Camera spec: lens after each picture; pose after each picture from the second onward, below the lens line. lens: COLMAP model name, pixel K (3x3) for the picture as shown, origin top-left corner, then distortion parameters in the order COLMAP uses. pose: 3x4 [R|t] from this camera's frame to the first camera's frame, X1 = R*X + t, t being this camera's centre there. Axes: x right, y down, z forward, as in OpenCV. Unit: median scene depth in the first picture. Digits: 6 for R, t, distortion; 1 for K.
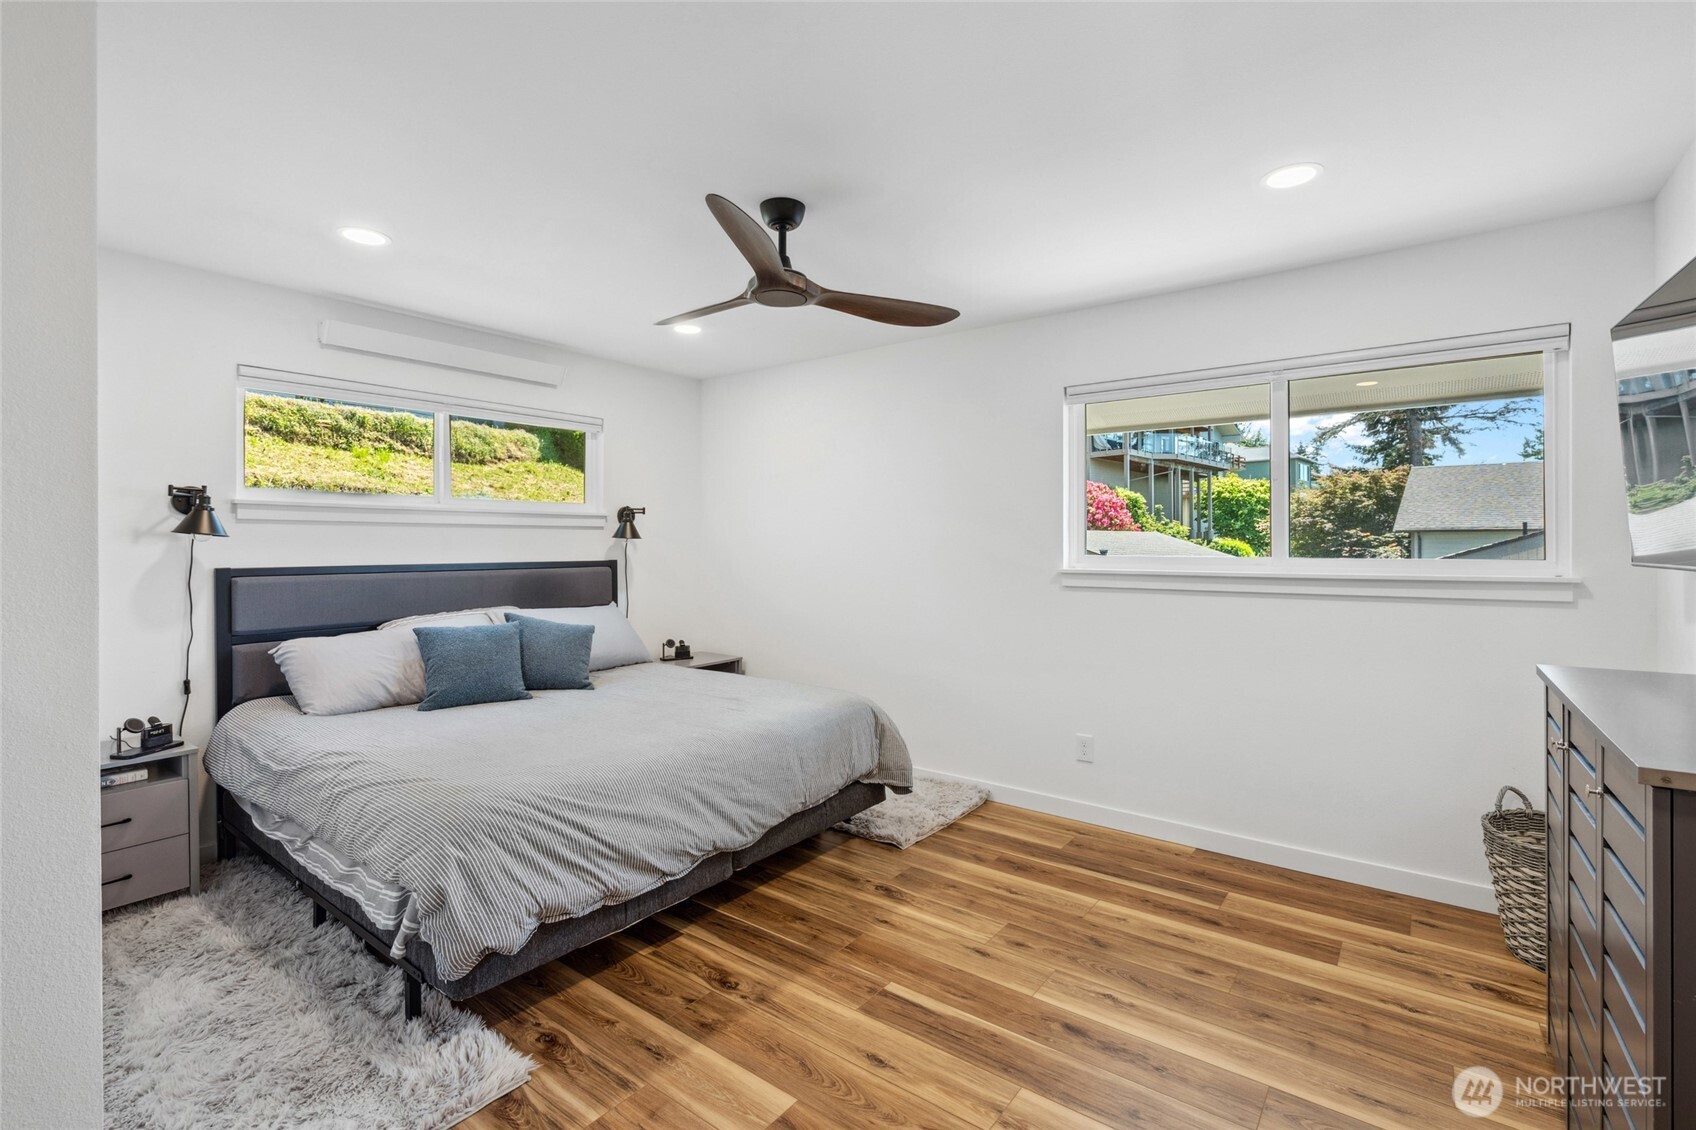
lens RADIAL K [[757.6, 0, 844.4], [0, 757.6, 547.3], [0, 0, 1]] dist [0.000929, 0.000076]
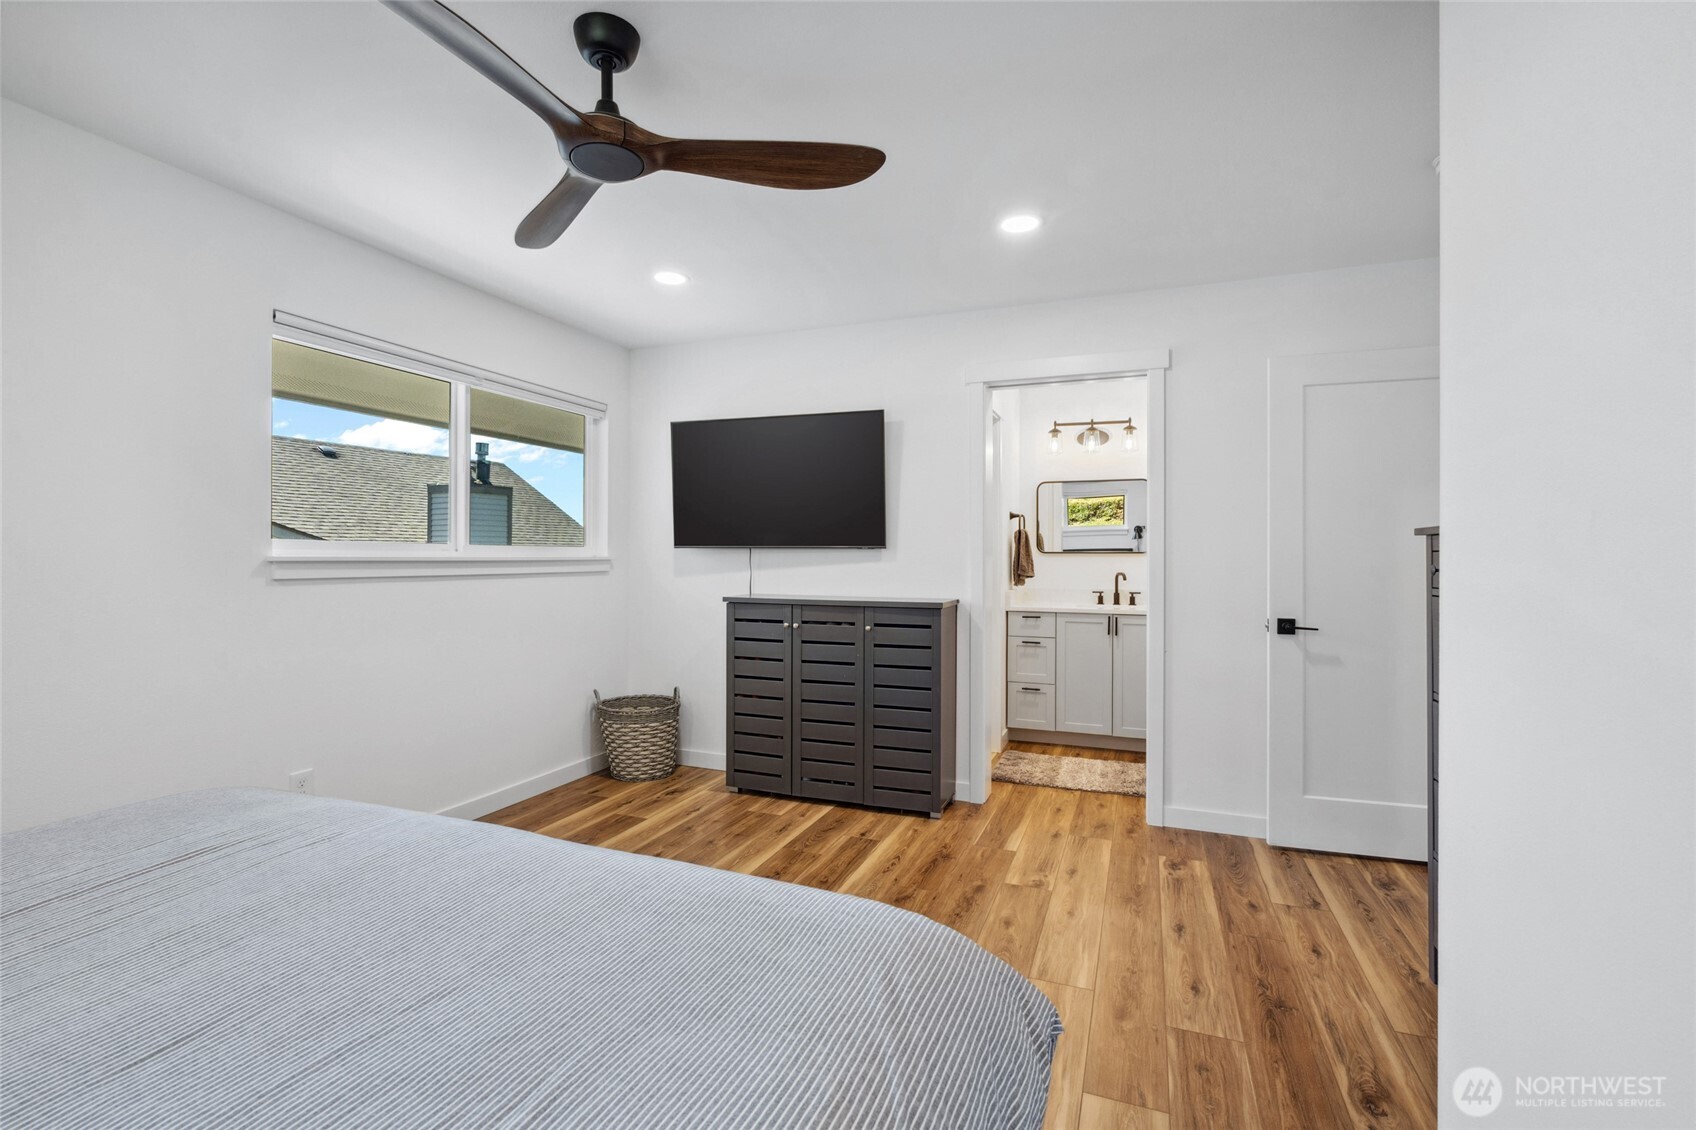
lens RADIAL K [[757.6, 0, 844.4], [0, 757.6, 547.3], [0, 0, 1]] dist [0.000929, 0.000076]
pose [[-0.263396, 0.013510, 0.964593, -0.826936], [0.000982, 0.999905, -0.013736, 0.045957], [-0.964687, -0.002671, -0.263384, 0.971406]]
